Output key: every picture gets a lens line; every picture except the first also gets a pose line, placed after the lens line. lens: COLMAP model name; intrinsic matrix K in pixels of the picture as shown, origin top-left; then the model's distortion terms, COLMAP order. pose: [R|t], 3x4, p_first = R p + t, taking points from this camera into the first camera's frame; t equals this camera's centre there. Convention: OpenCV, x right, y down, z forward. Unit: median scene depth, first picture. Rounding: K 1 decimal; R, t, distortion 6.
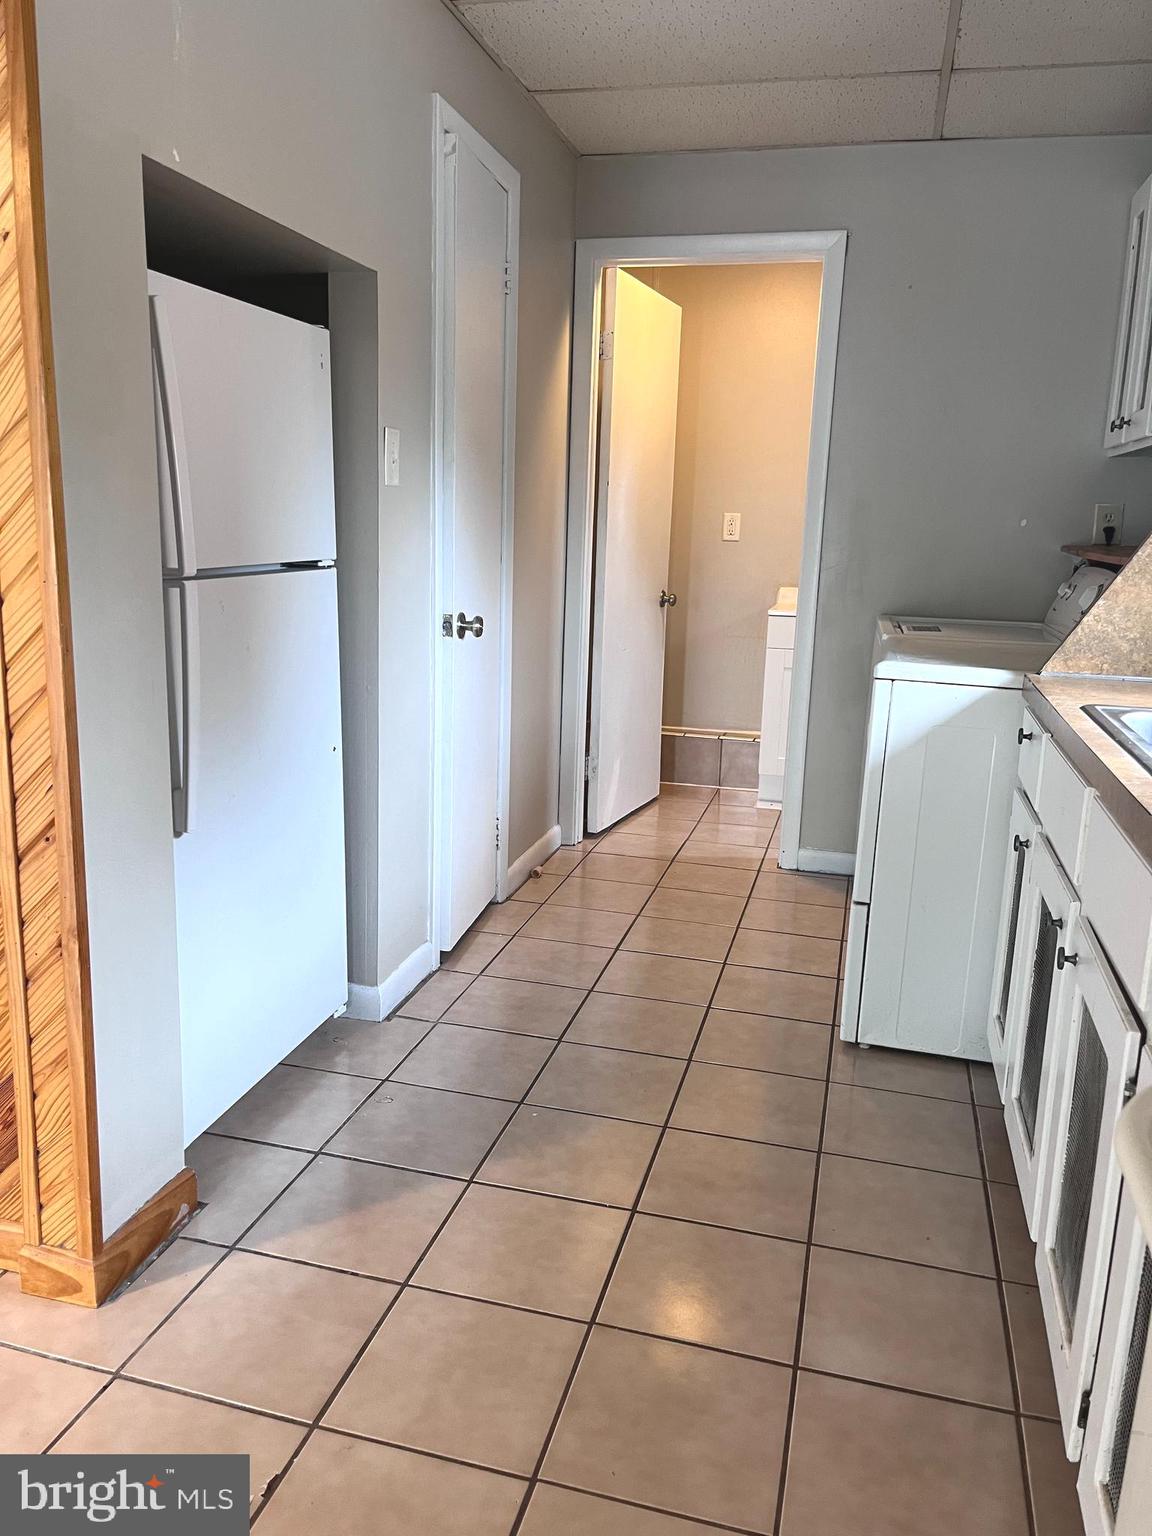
lens RADIAL K [[1171.6, 0, 566.1], [0, 1171.6, 768.5], [0, 0, 1]] dist [0.029390, -0.027336]
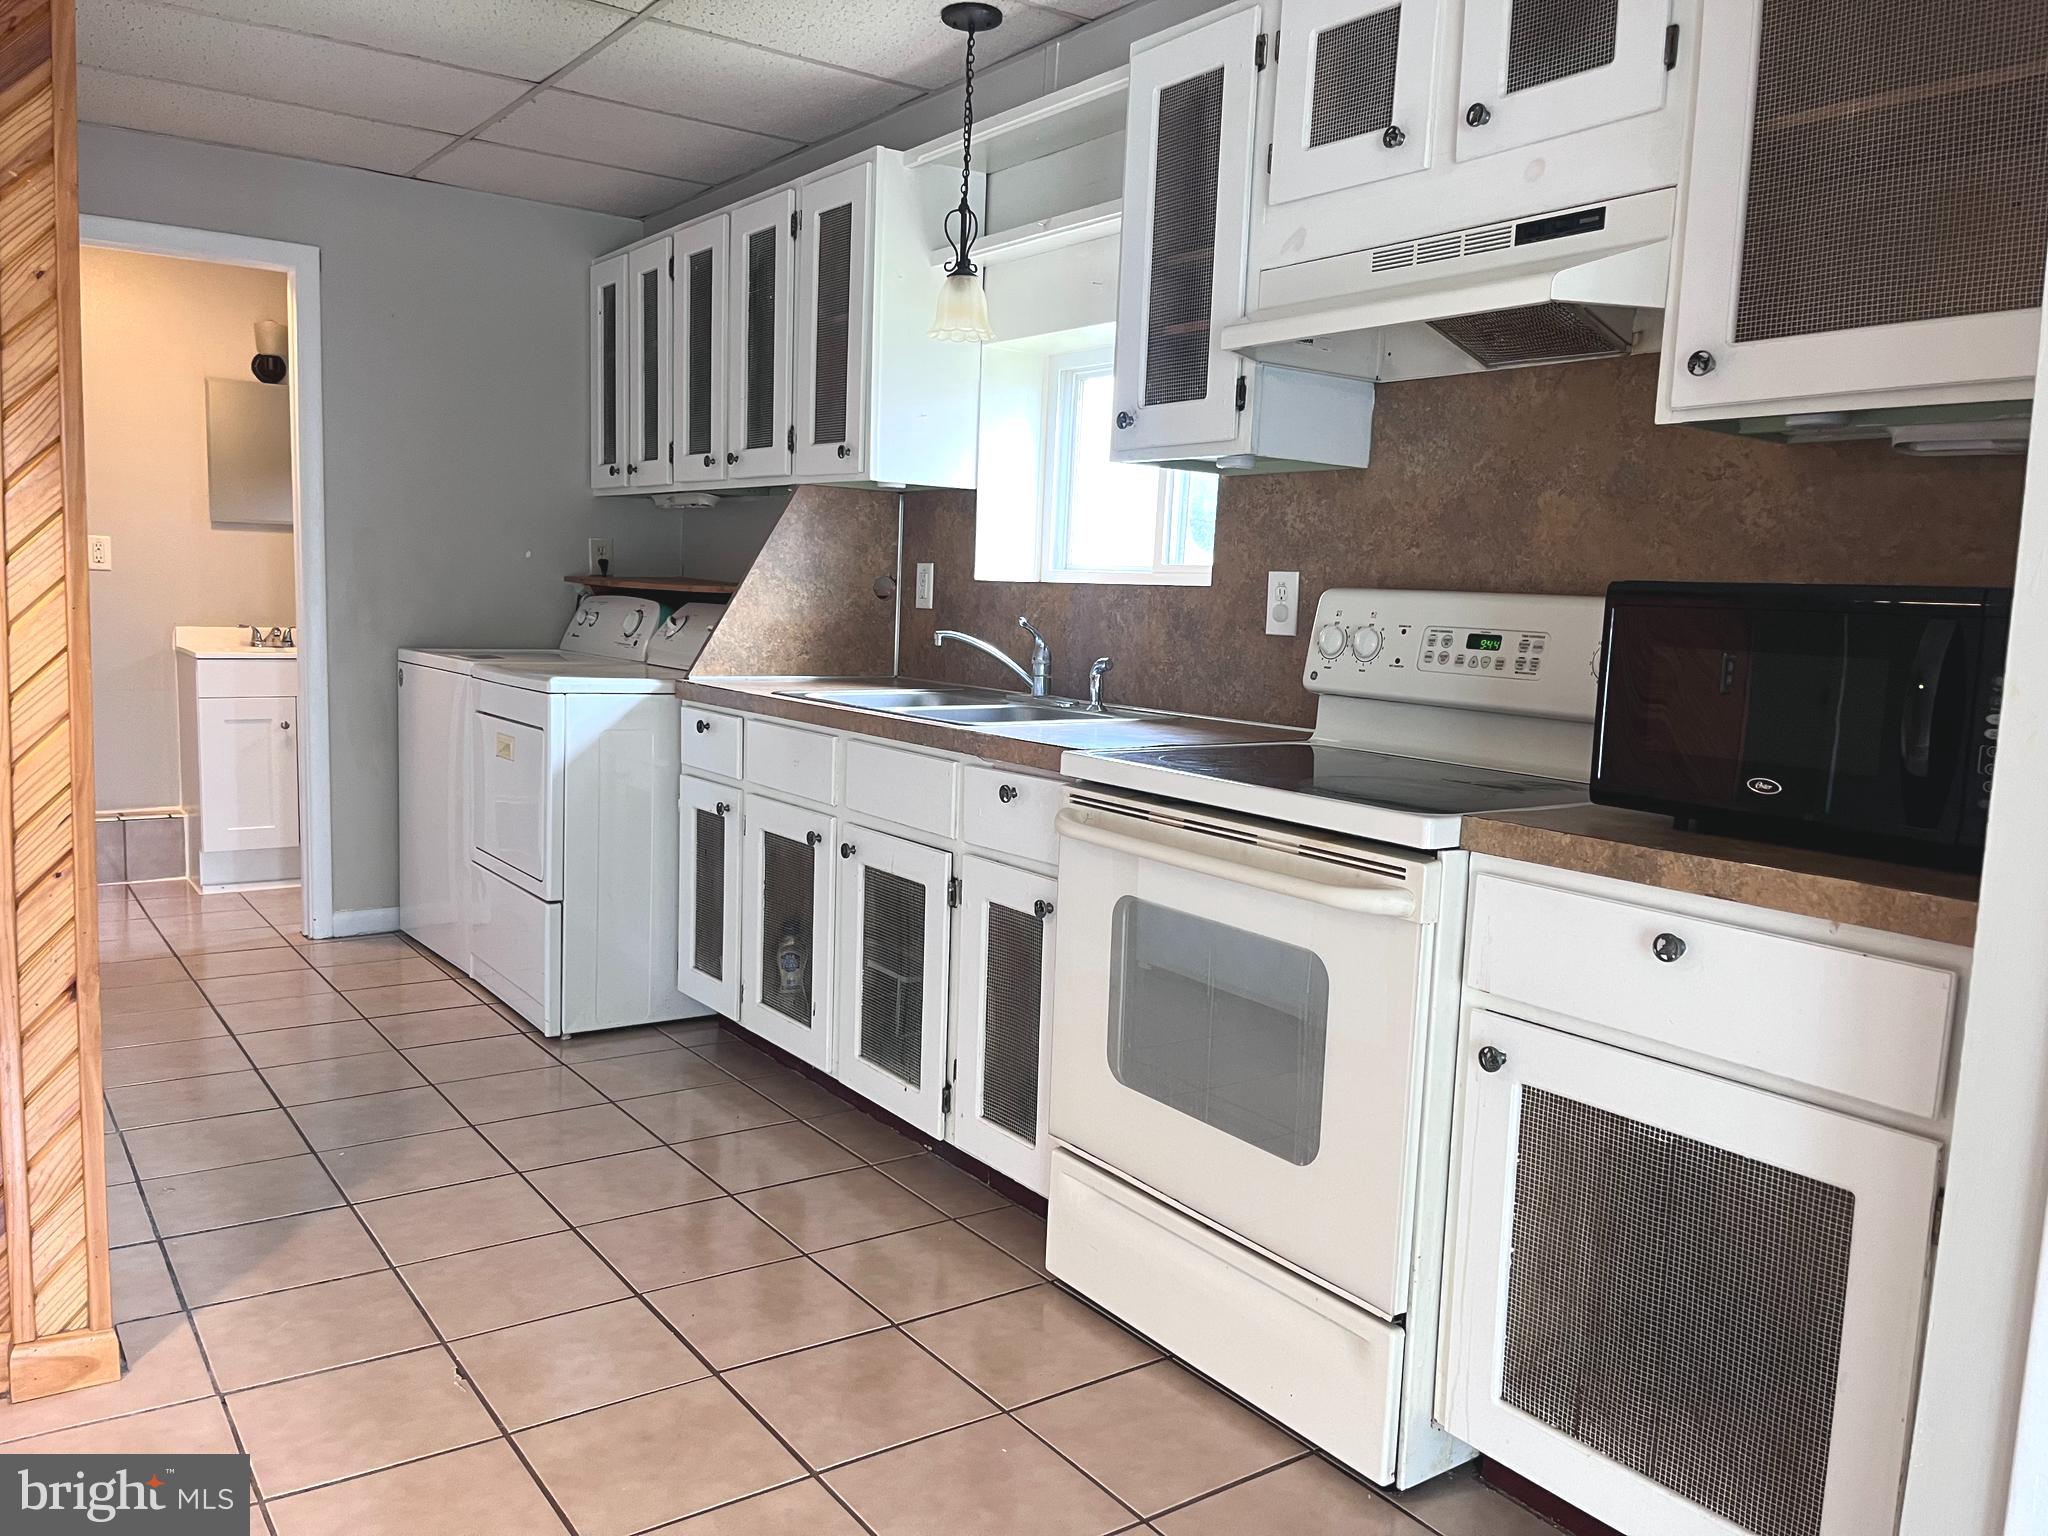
lens RADIAL K [[1562.1, 0, 1028.9], [0, 1562.1, 772.5], [0, 0, 1]] dist [0.029390, -0.027336]
pose [[0.631666, -0.098289, 0.768985, -0.629725], [0.148243, 0.988940, 0.004632, 0.060578], [-0.760935, 0.111071, 0.639250, -0.295806]]
